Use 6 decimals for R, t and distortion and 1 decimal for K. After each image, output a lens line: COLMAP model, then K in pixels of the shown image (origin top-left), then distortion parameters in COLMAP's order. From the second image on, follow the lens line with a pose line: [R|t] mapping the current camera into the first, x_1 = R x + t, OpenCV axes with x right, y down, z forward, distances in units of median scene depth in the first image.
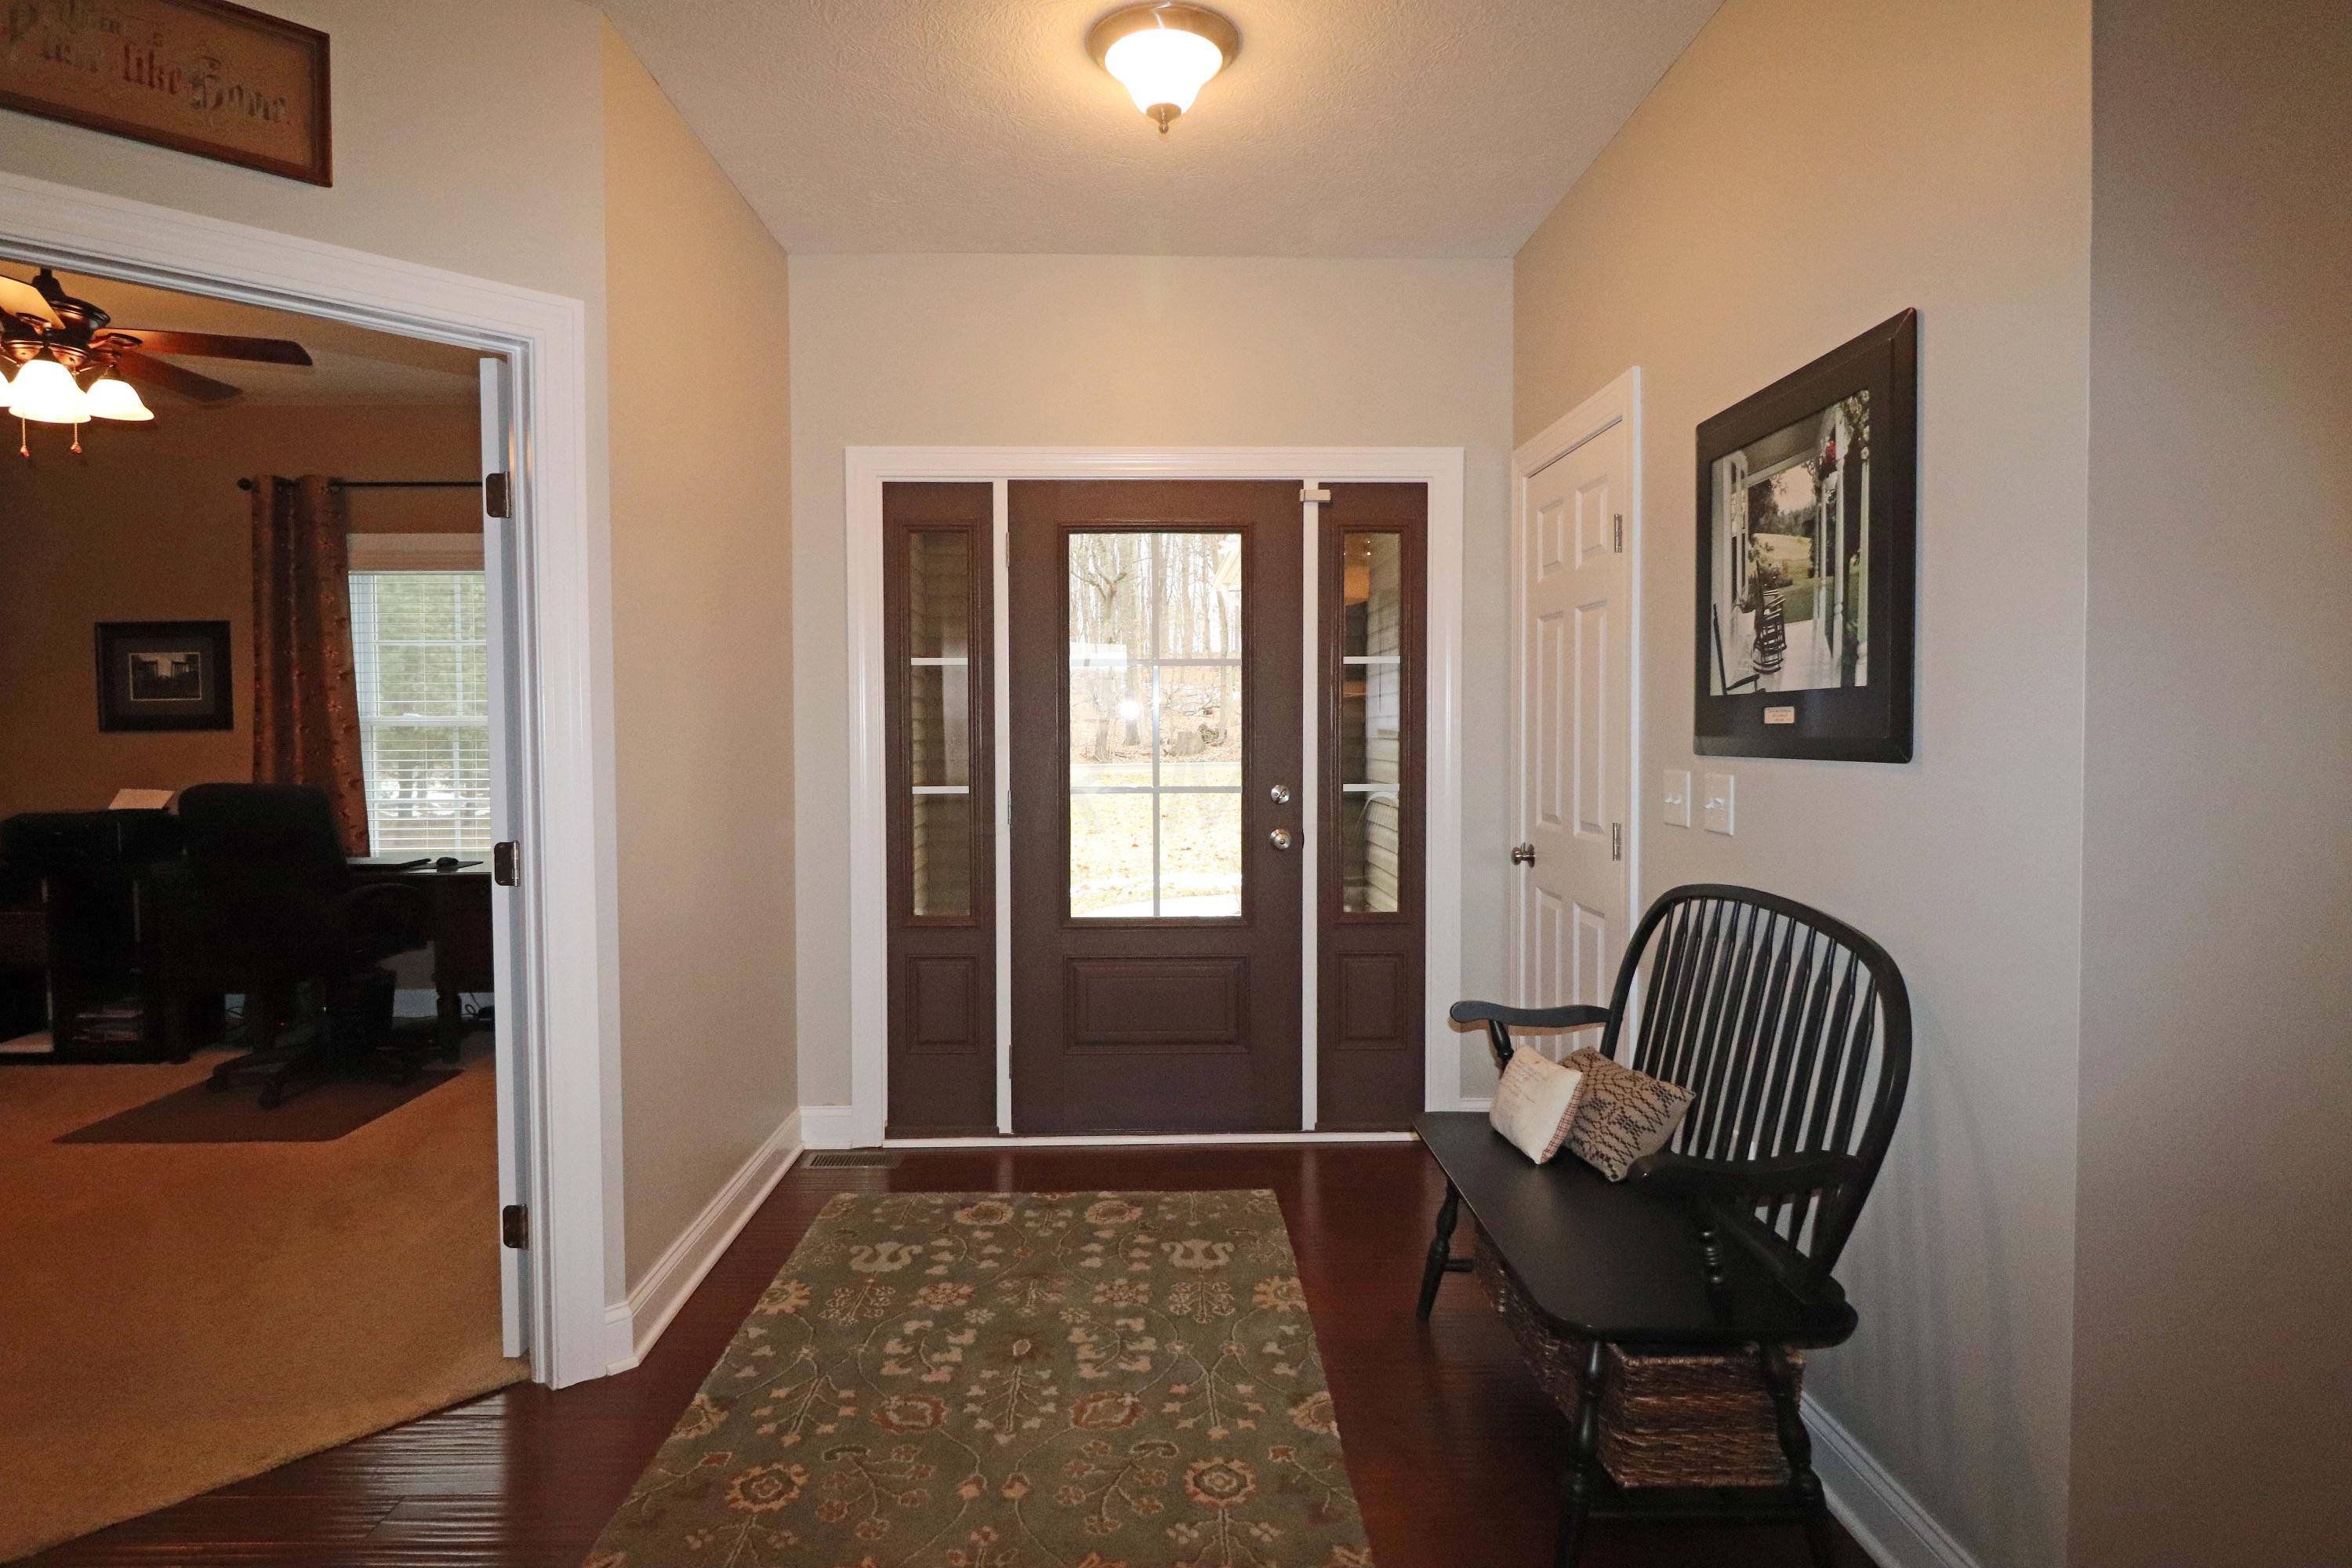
lens RADIAL K [[1262.1, 0, 1174.2], [0, 1262.1, 764.0], [0, 0, 1]] dist [-0.005985, -0.007266]
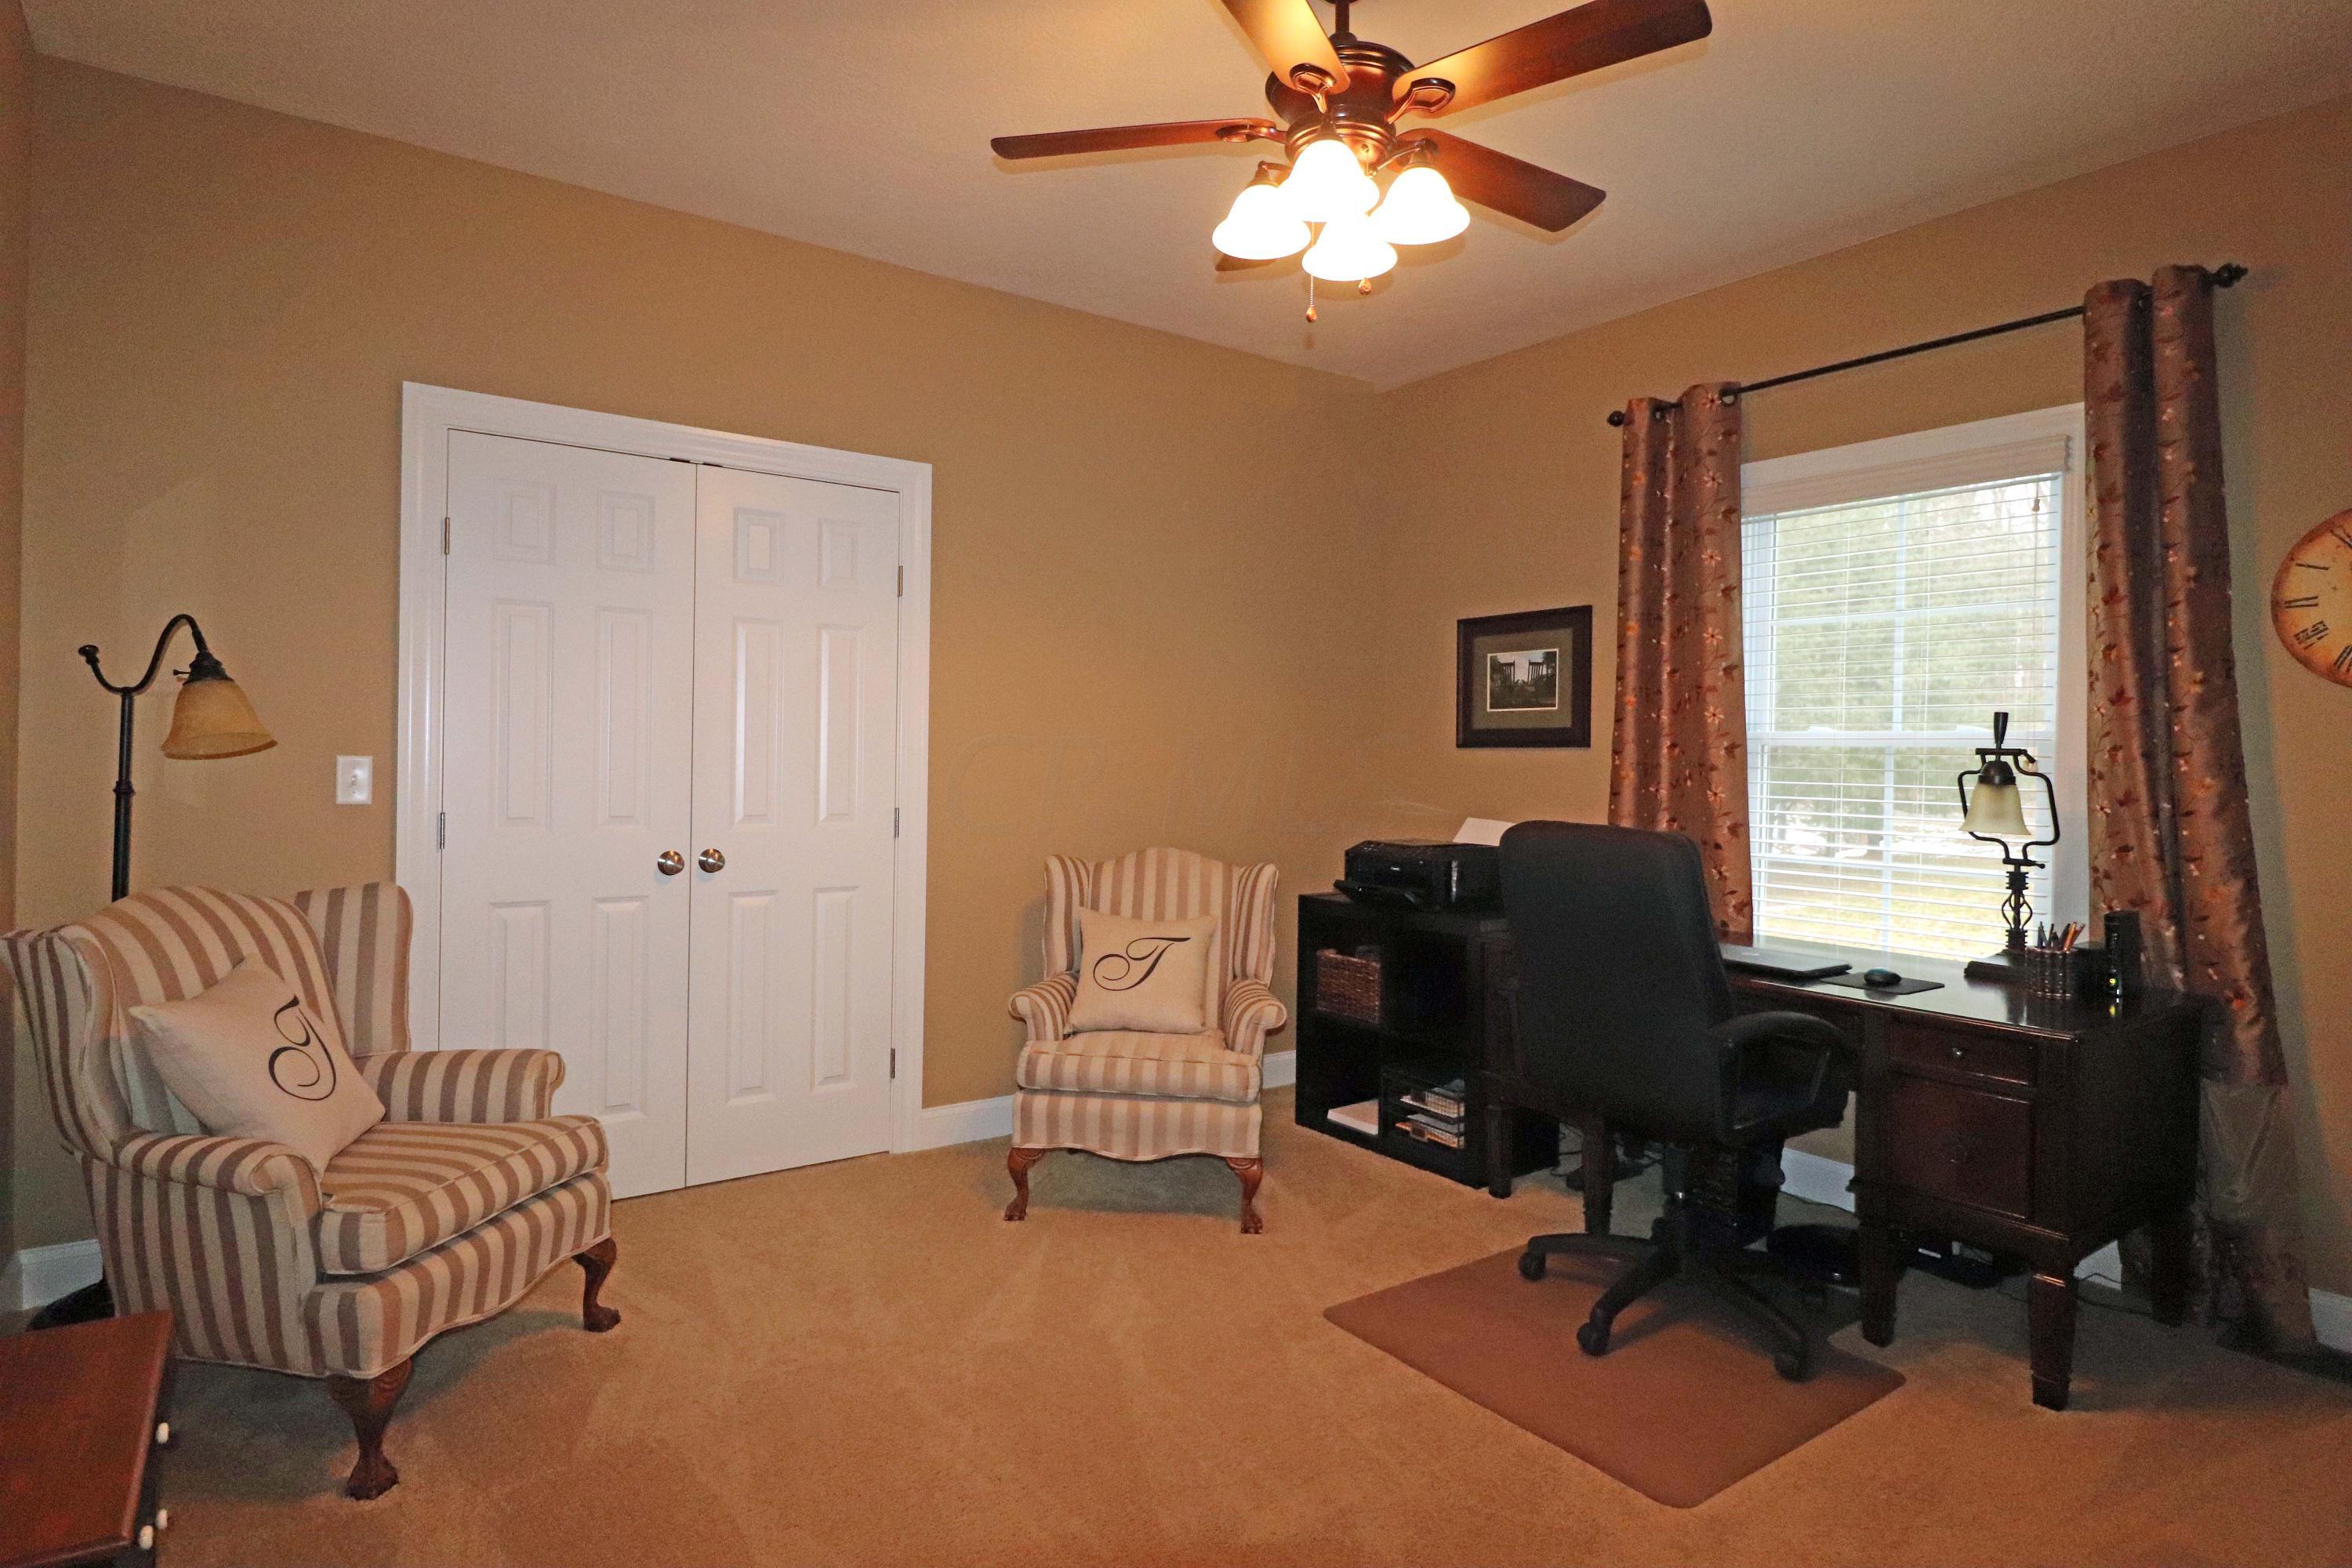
lens RADIAL K [[1262.1, 0, 1171.6], [0, 1262.1, 766.5], [0, 0, 1]] dist [-0.005985, -0.007266]
pose [[0.551320, 0.022900, -0.833980, -0.256398], [-0.049490, 0.998761, -0.005292, 0.000644], [0.832825, 0.044191, 0.551770, 0.374181]]
